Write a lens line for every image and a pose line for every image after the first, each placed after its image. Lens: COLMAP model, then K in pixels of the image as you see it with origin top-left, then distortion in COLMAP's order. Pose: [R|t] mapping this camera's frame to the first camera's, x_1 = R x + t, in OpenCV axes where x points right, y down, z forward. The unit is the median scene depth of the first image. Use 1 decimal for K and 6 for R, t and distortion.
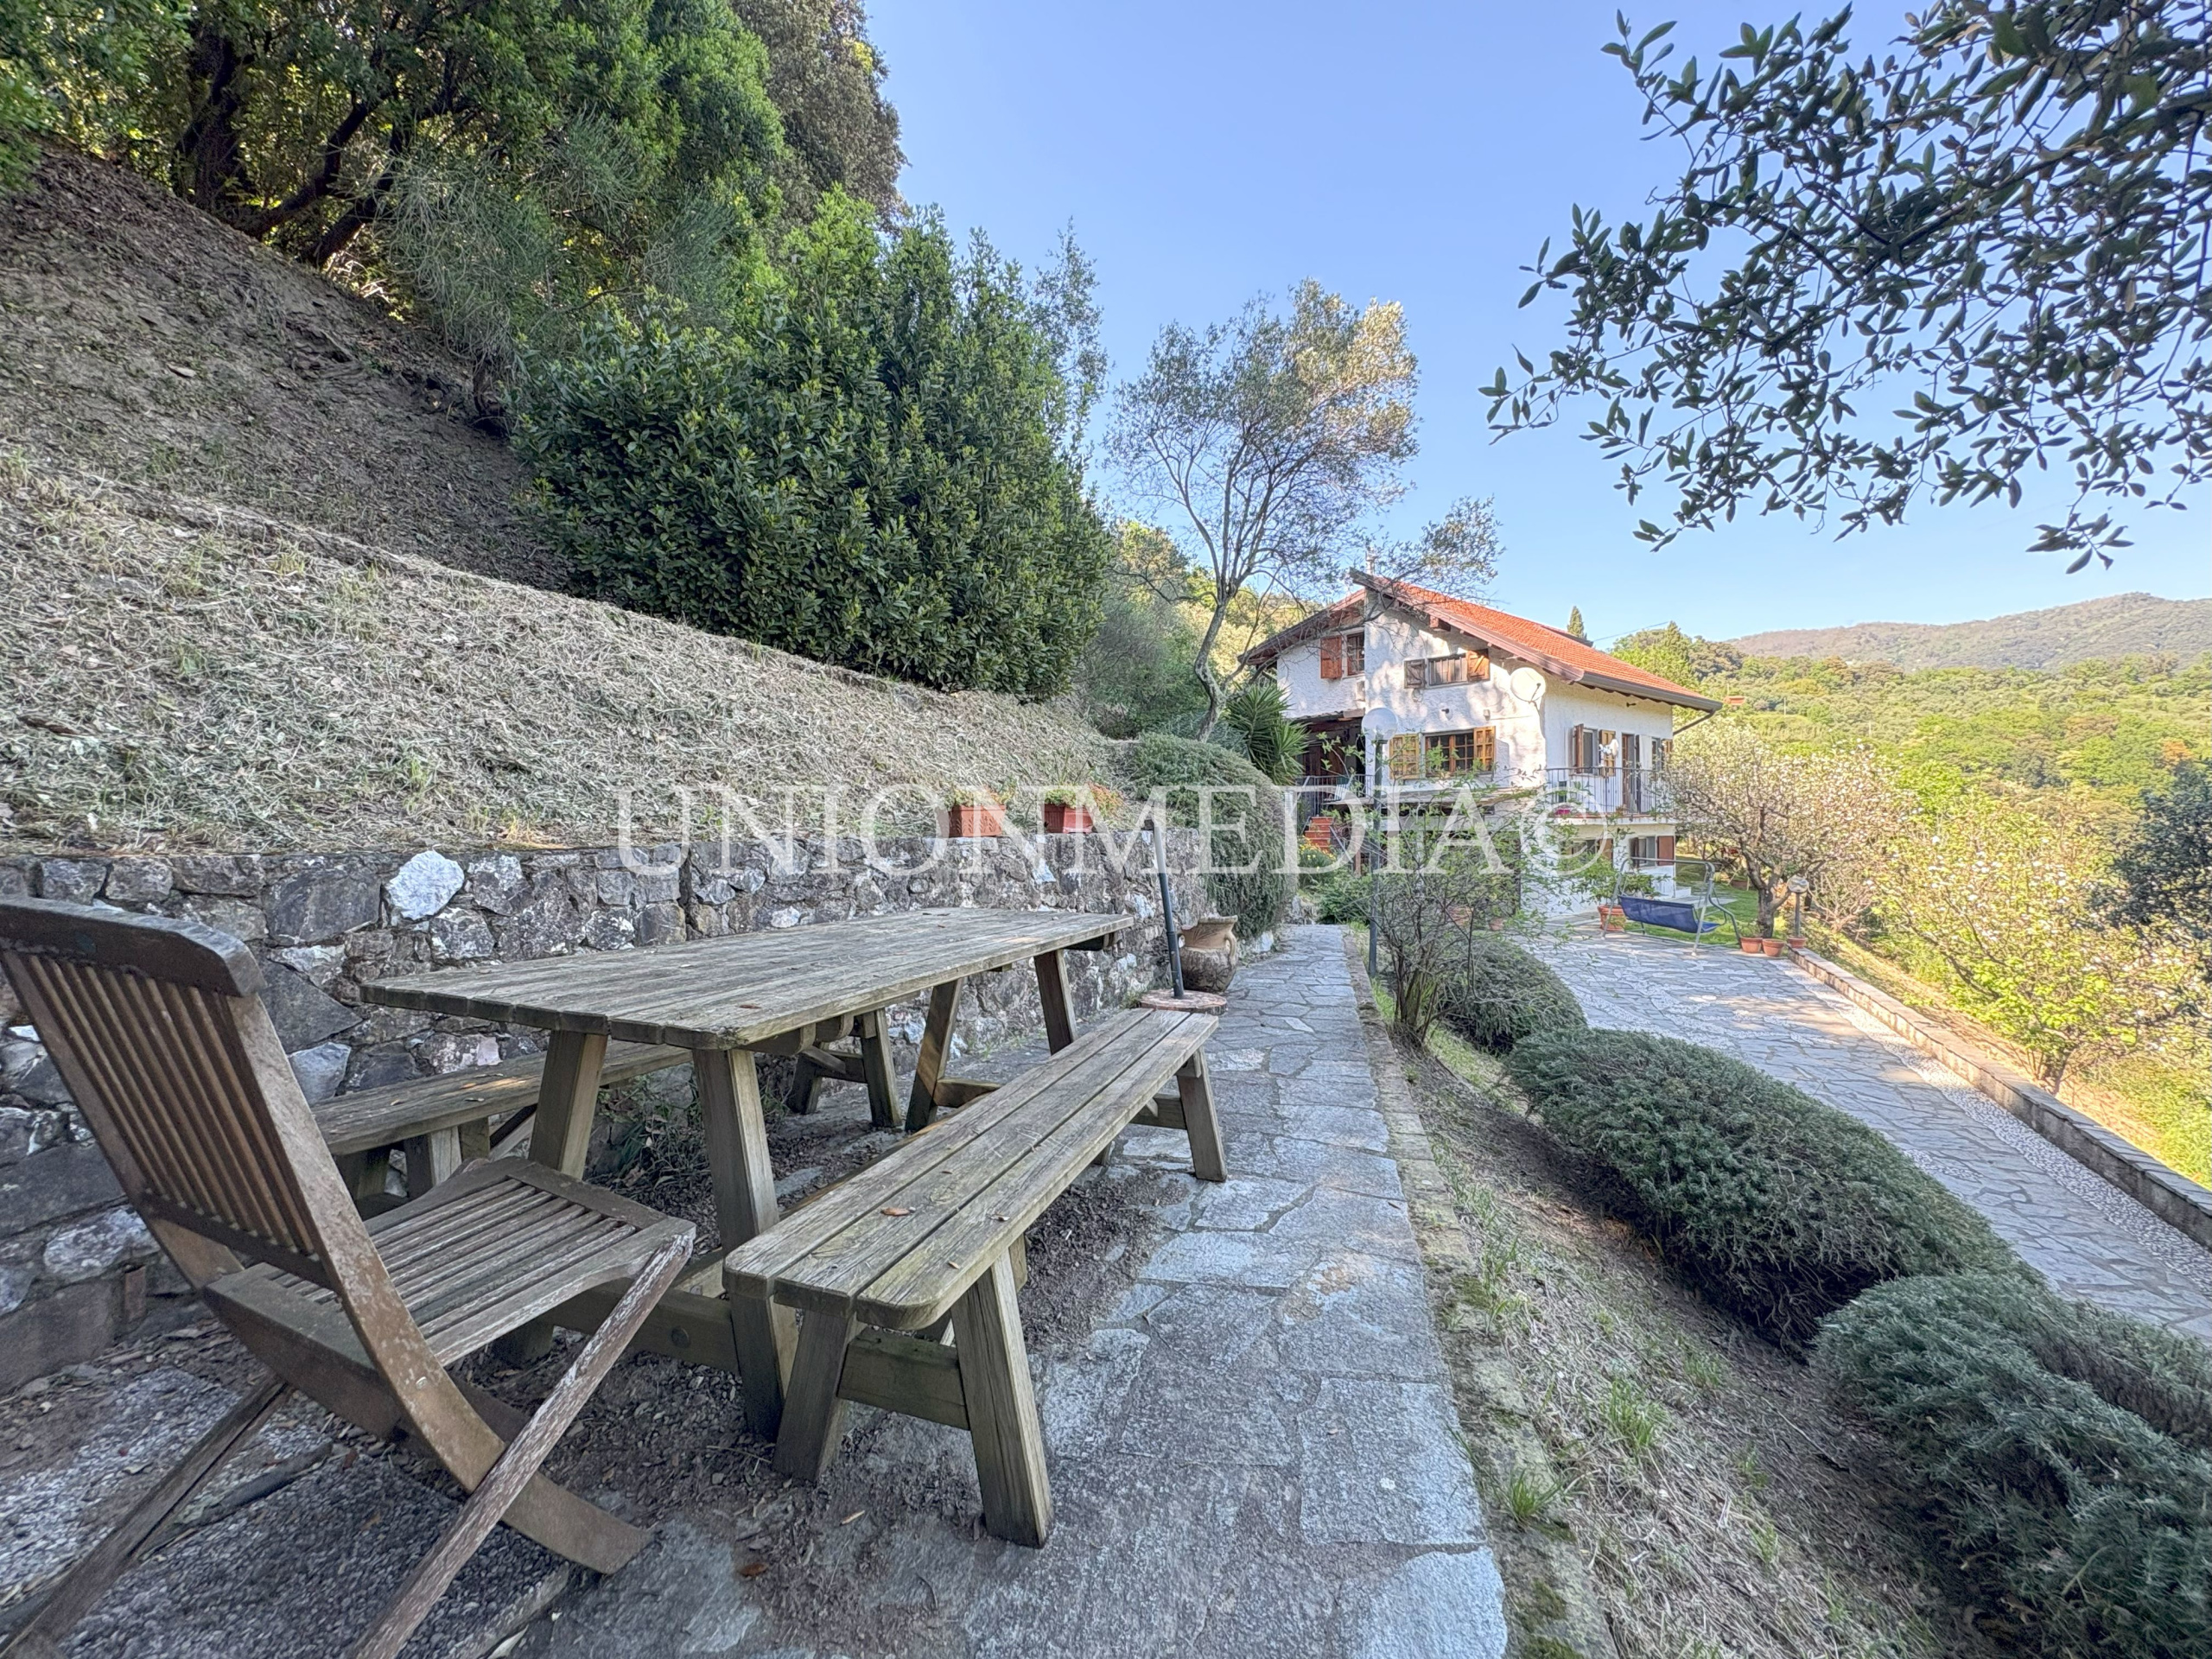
lens RADIAL K [[880.2, 0, 1108.0], [0, 880.2, 828.5], [0, 0, 1]] dist [0.001541, 0.000061]
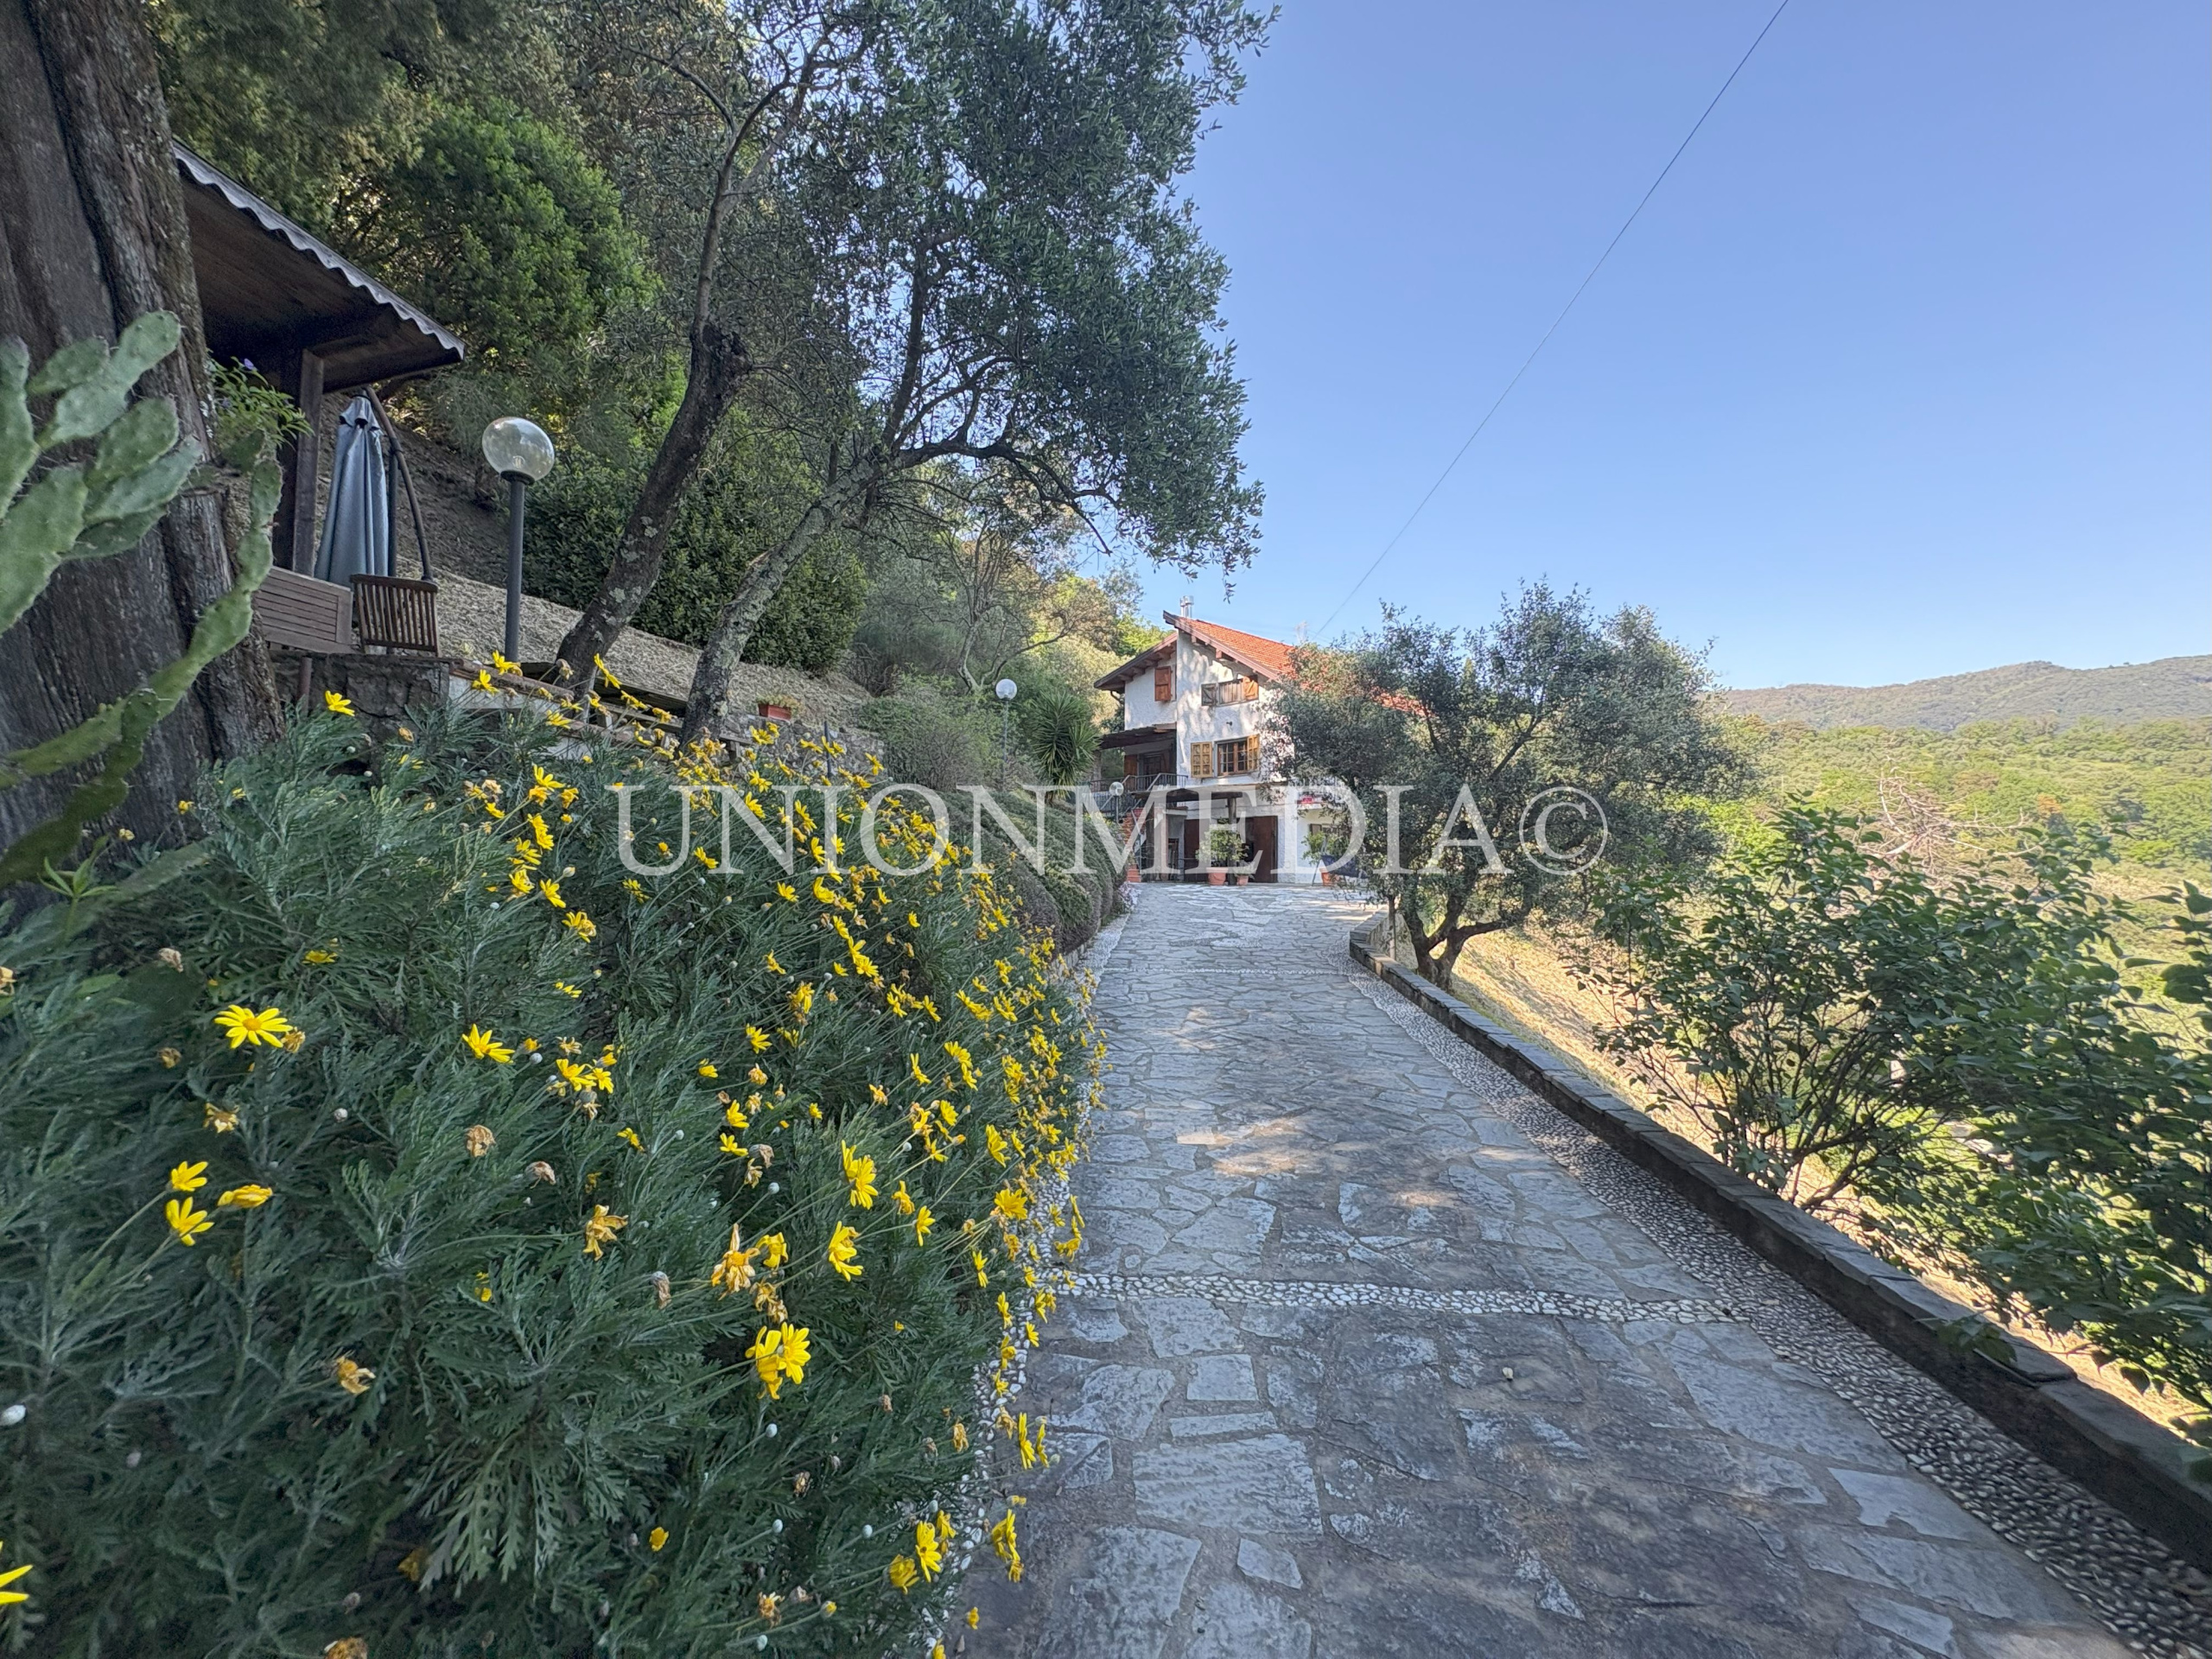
lens RADIAL K [[880.2, 0, 1105.8], [0, 880.2, 828.1], [0, 0, 1]] dist [0.001541, 0.000061]
pose [[0.999126, 0.013285, 0.039643, 0.482259], [-0.011202, 0.998568, -0.052319, 0.264762], [-0.040281, 0.051830, 0.997843, -0.779576]]
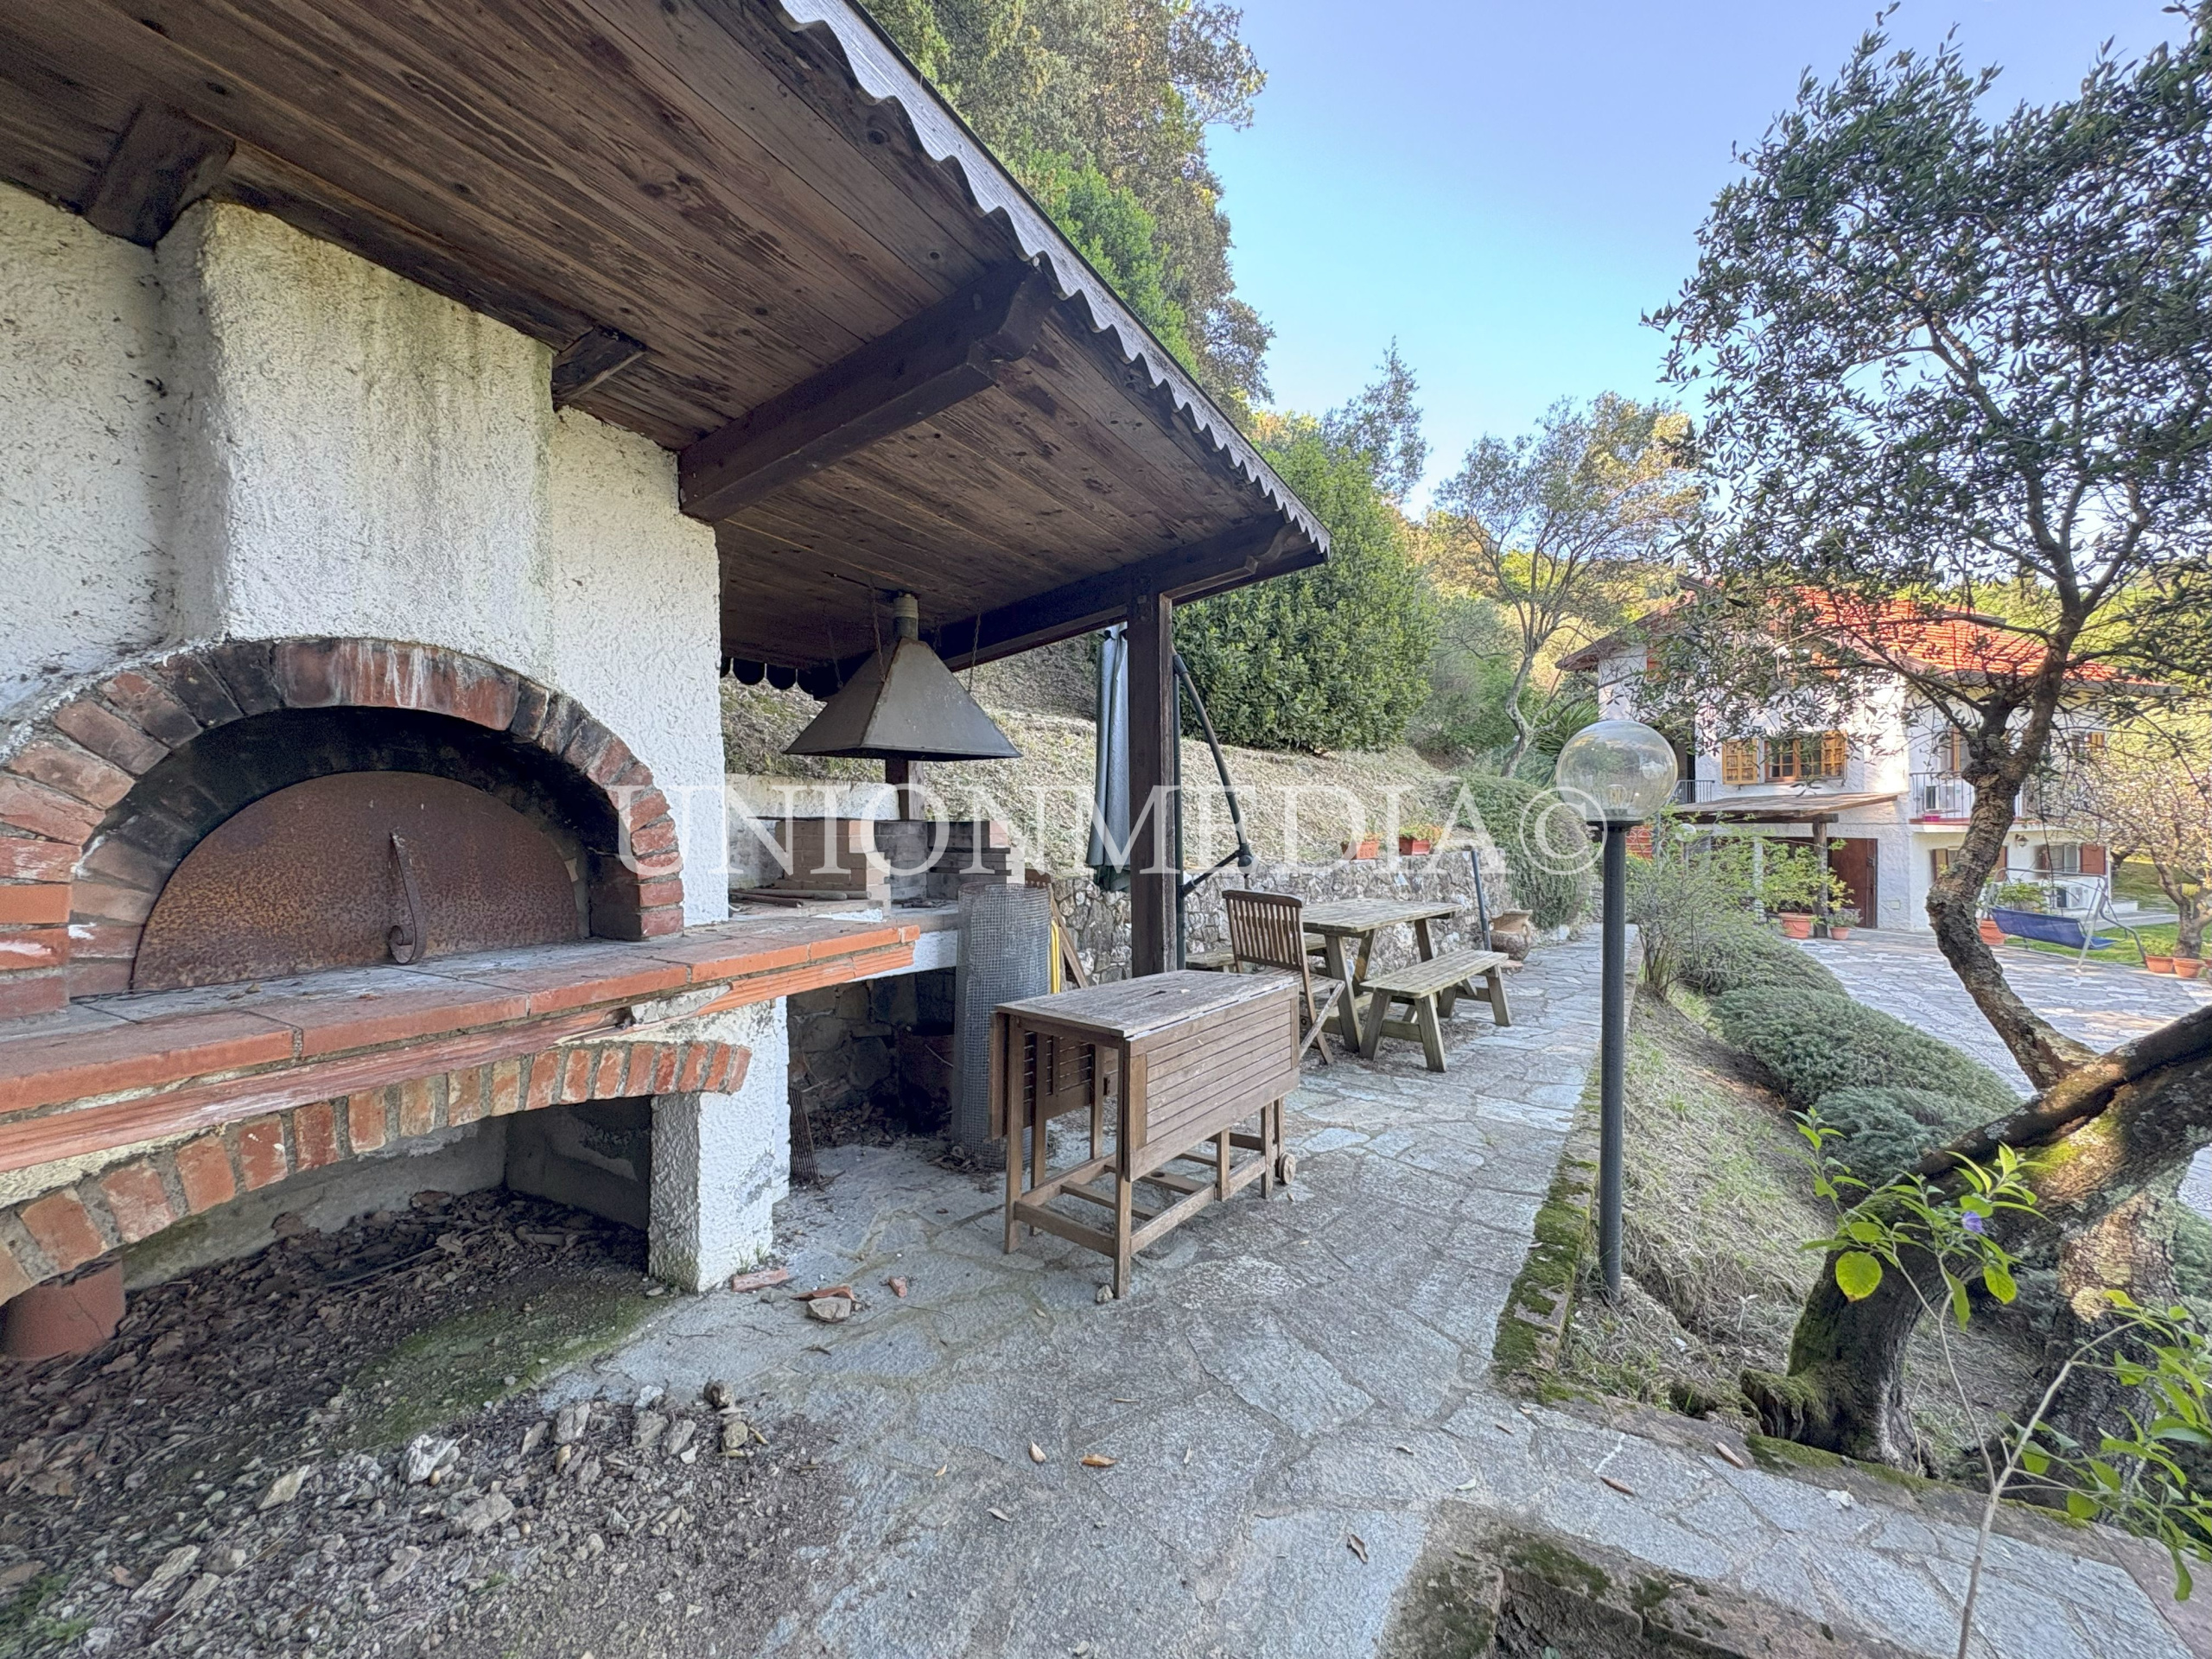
lens RADIAL K [[880.2, 0, 1110.3], [0, 880.2, 826.3], [0, 0, 1]] dist [0.001541, 0.000061]
pose [[0.945849, -0.001540, -0.324603, -0.036954], [0.002302, 0.999995, 0.001963, -0.038927], [0.324598, -0.002604, 0.945848, -0.531607]]
